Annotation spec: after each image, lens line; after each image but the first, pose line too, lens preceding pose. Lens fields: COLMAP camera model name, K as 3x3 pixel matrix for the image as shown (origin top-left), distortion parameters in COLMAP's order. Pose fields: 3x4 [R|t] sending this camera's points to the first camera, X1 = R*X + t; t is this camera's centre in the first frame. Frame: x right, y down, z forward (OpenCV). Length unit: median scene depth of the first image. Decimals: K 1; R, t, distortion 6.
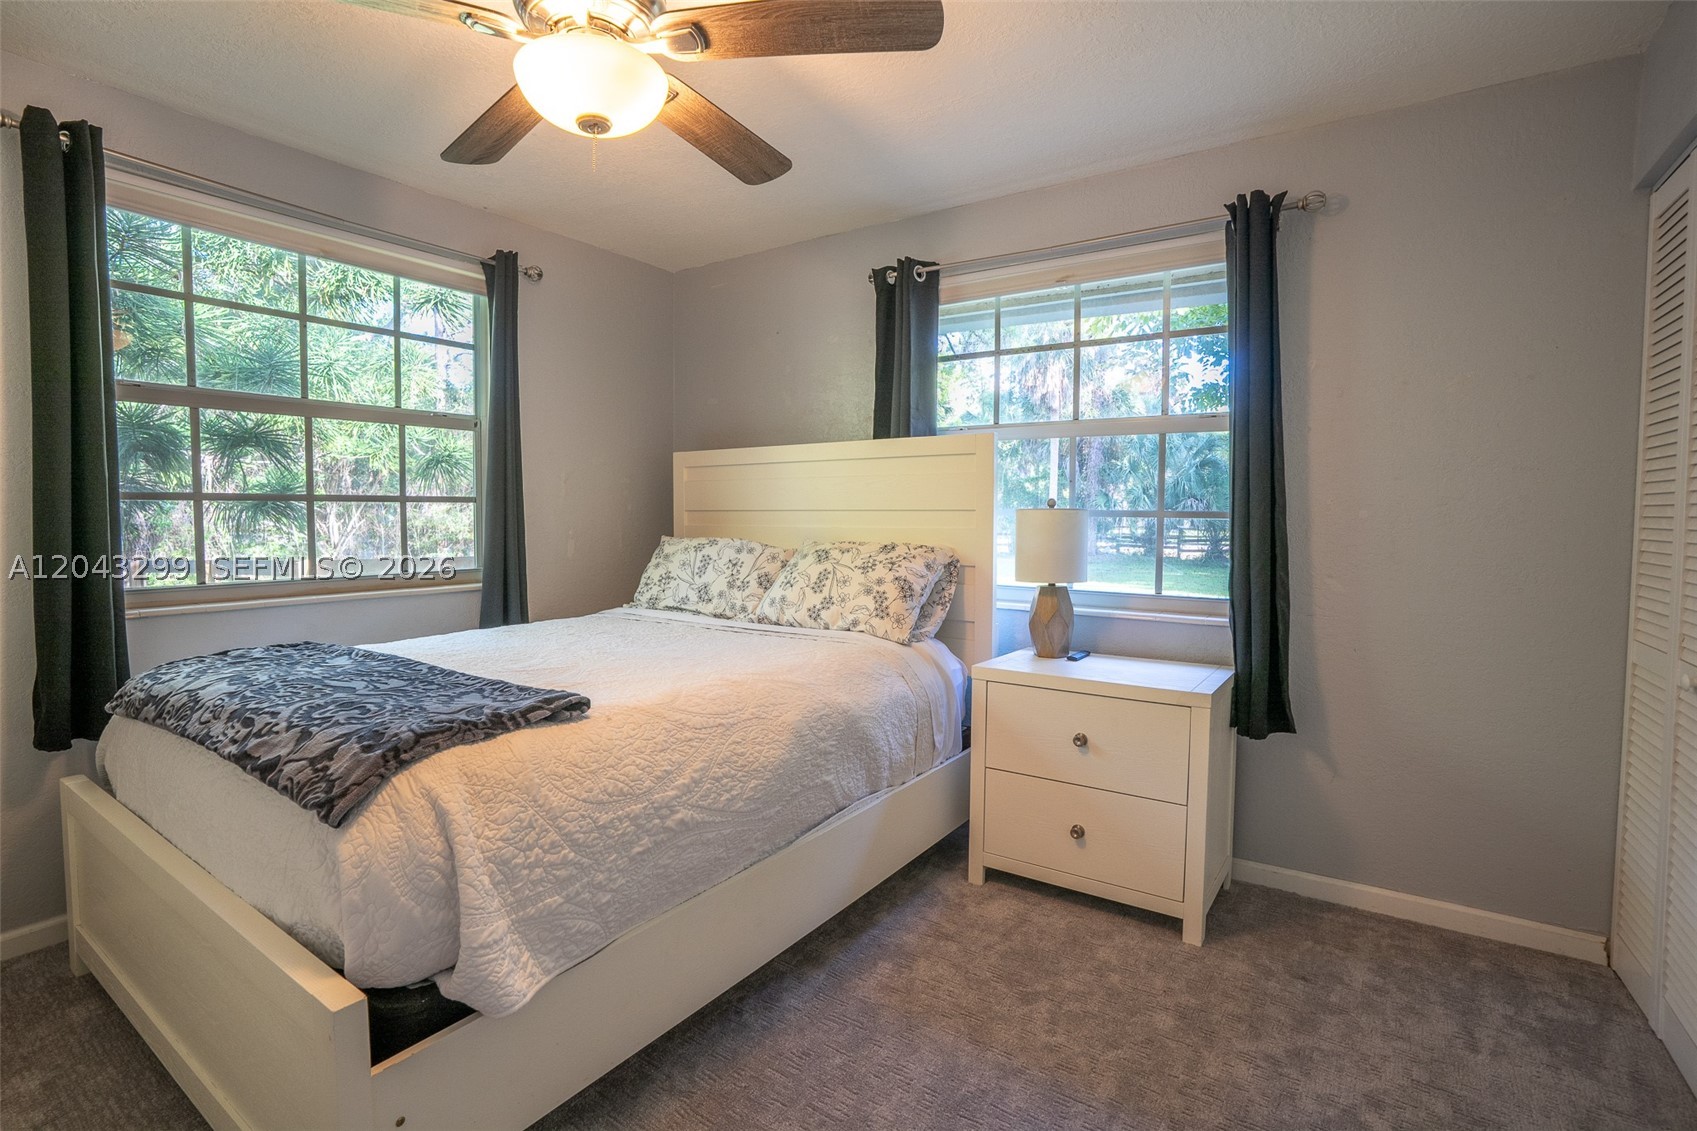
lens RADIAL K [[791.5, 0, 854.8], [0, 791.5, 560.0], [0, 0, 1]] dist [-0.033675, -0.000218]
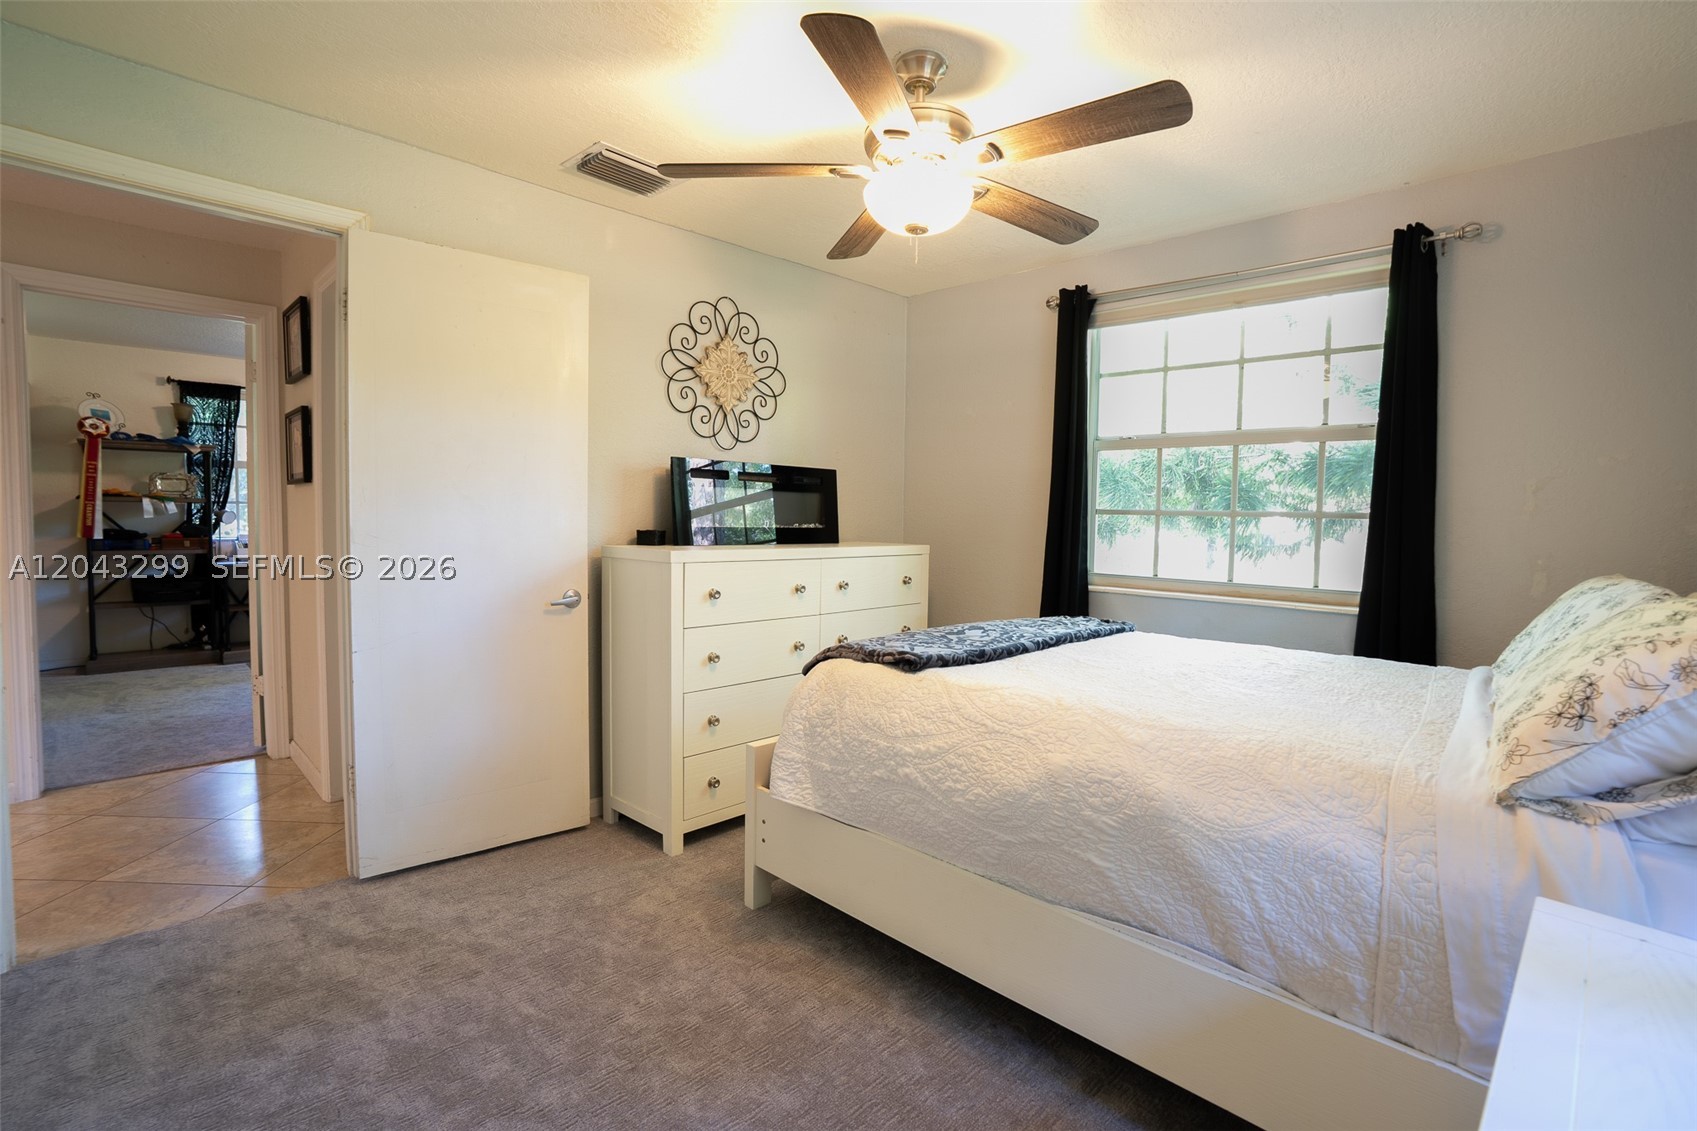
lens RADIAL K [[791.5, 0, 856.1], [0, 791.5, 560.3], [0, 0, 1]] dist [-0.033675, -0.000218]
pose [[-0.182594, 0.044500, -0.982181, 0.797122], [-0.080134, 0.994978, 0.059978, -0.051012], [0.979917, 0.089657, -0.178111, 0.916205]]
